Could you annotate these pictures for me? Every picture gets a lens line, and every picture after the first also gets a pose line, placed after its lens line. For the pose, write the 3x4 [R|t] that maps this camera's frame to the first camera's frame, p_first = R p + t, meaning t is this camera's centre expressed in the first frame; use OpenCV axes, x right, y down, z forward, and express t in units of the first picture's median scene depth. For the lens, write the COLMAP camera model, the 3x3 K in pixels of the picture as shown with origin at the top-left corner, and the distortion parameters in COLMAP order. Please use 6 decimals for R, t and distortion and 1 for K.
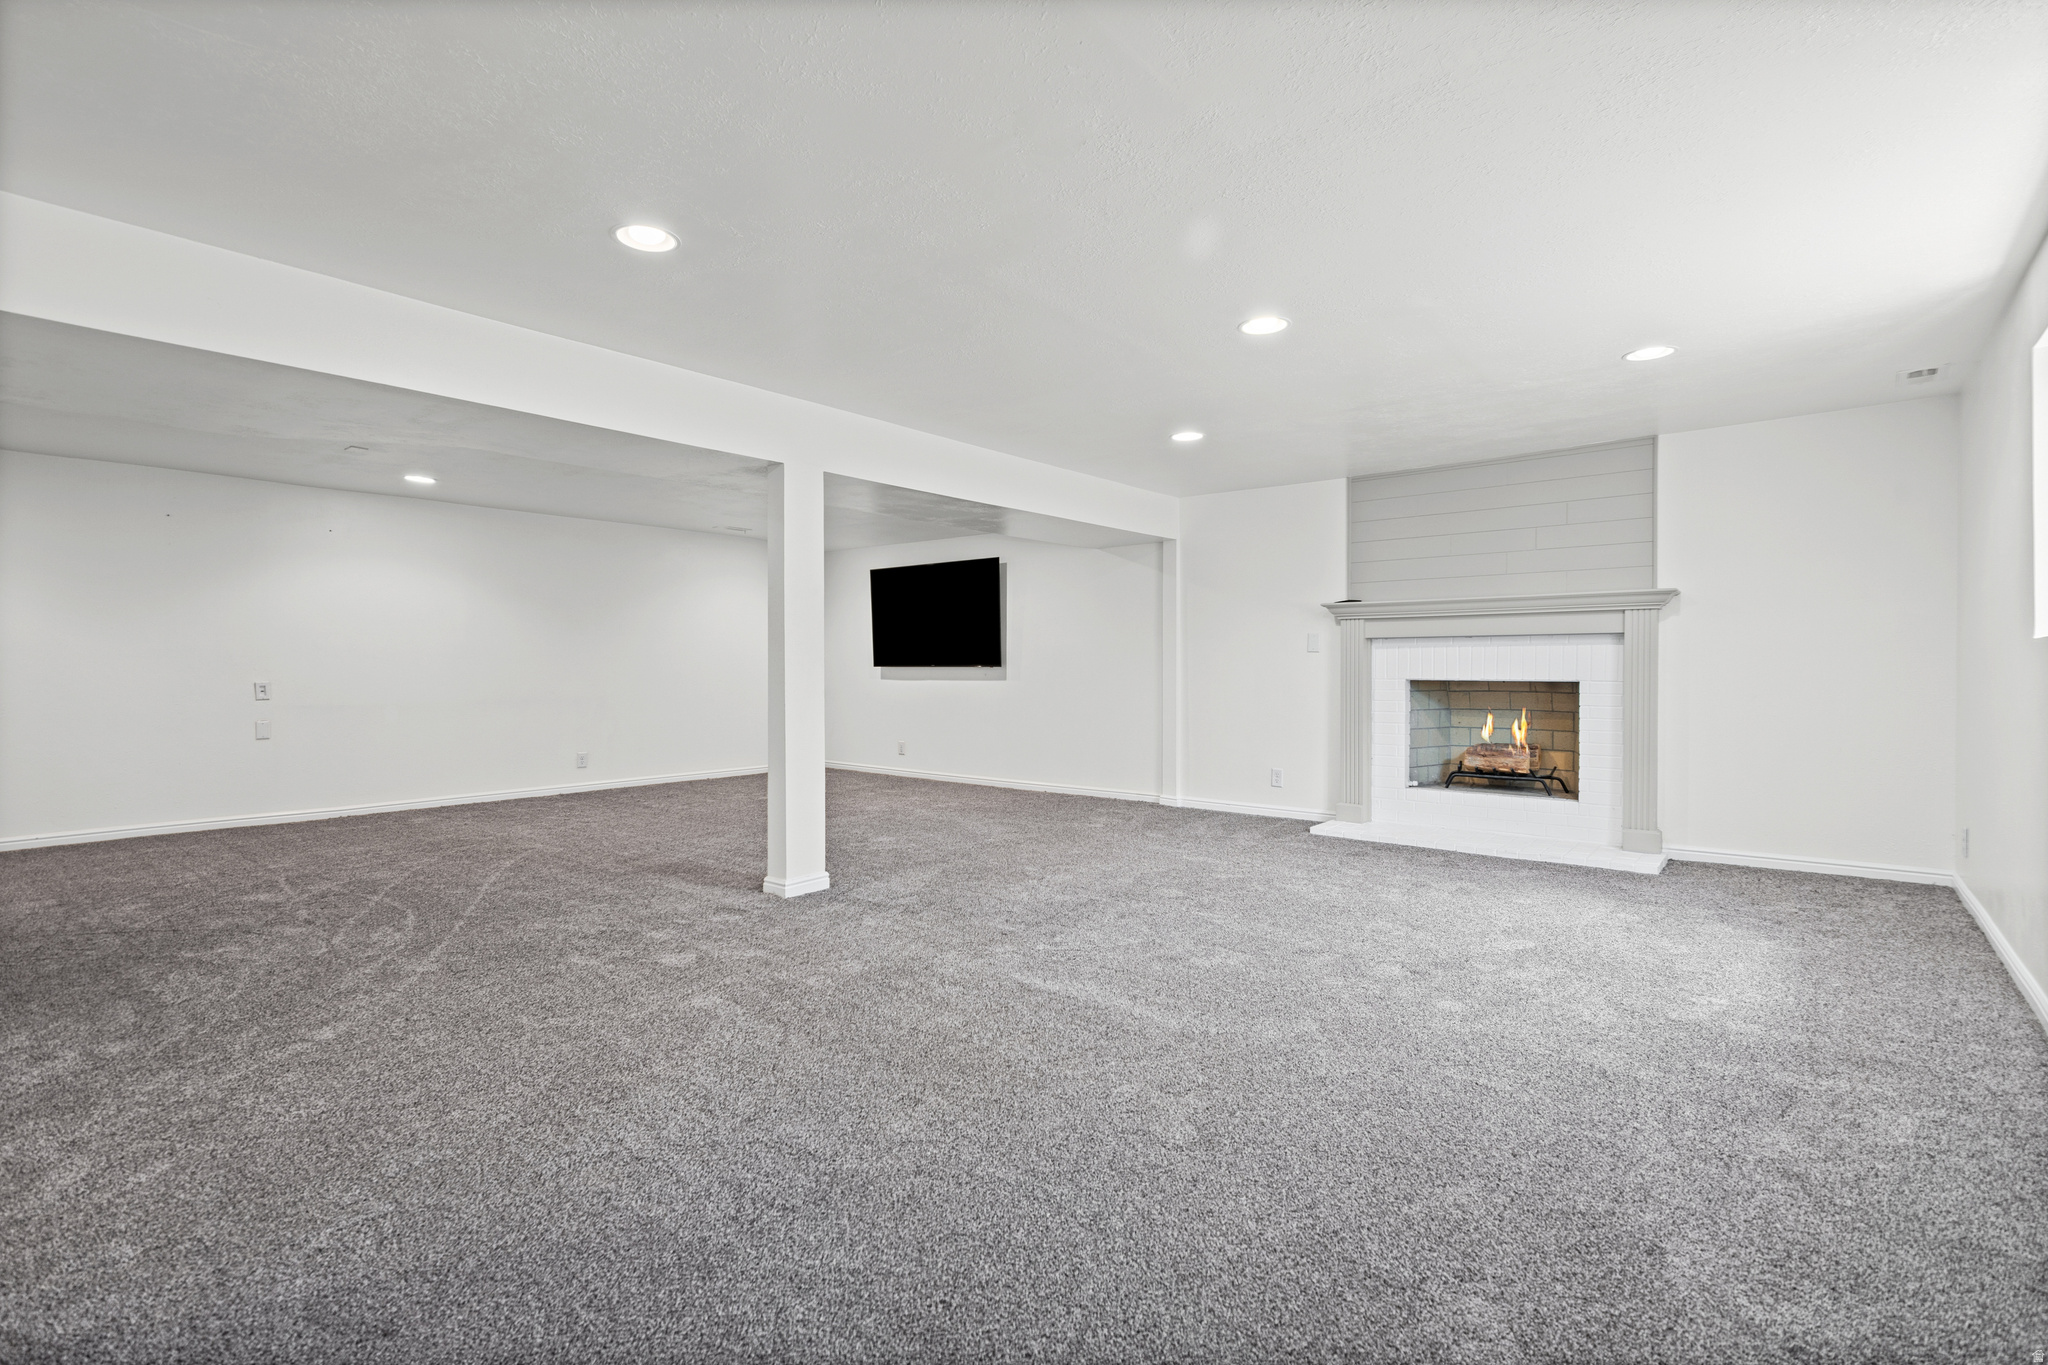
lens RADIAL K [[941.5, 0, 1024.1], [0, 941.5, 675.1], [0, 0, 1]] dist [0.005086, 0.000510]
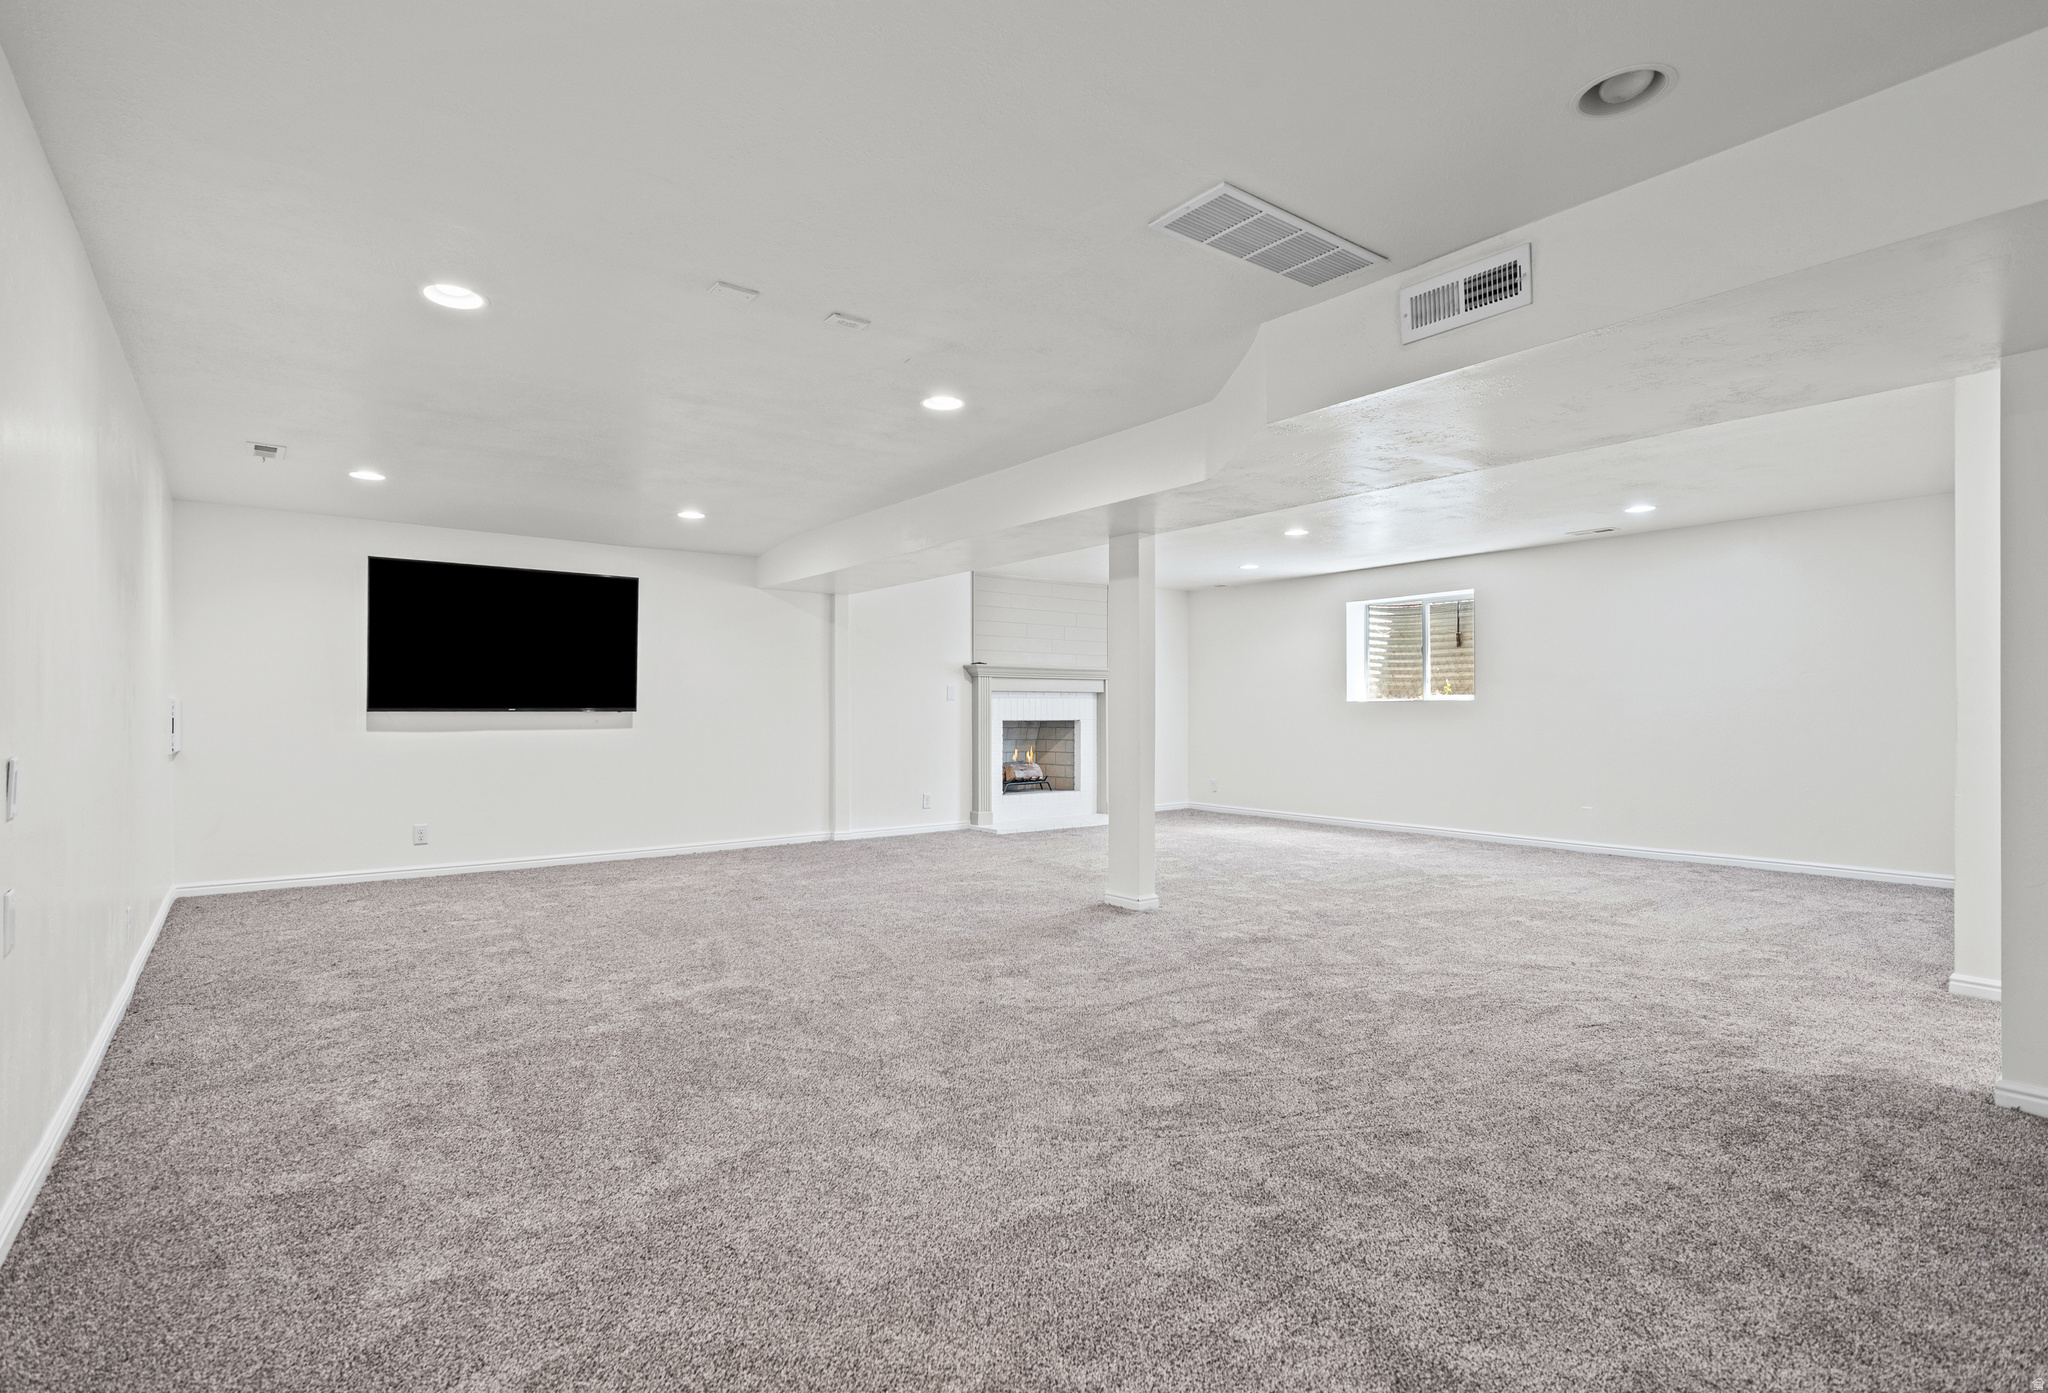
lens RADIAL K [[992.9, 0, 1023.8], [0, 992.9, 702.5], [0, 0, 1]] dist [0.000876, 0.000046]
pose [[0.218895, 0.005115, 0.975735, -0.990454], [0.005362, 0.999965, -0.006445, -0.011787], [-0.975734, 0.006643, 0.218860, 0.600308]]
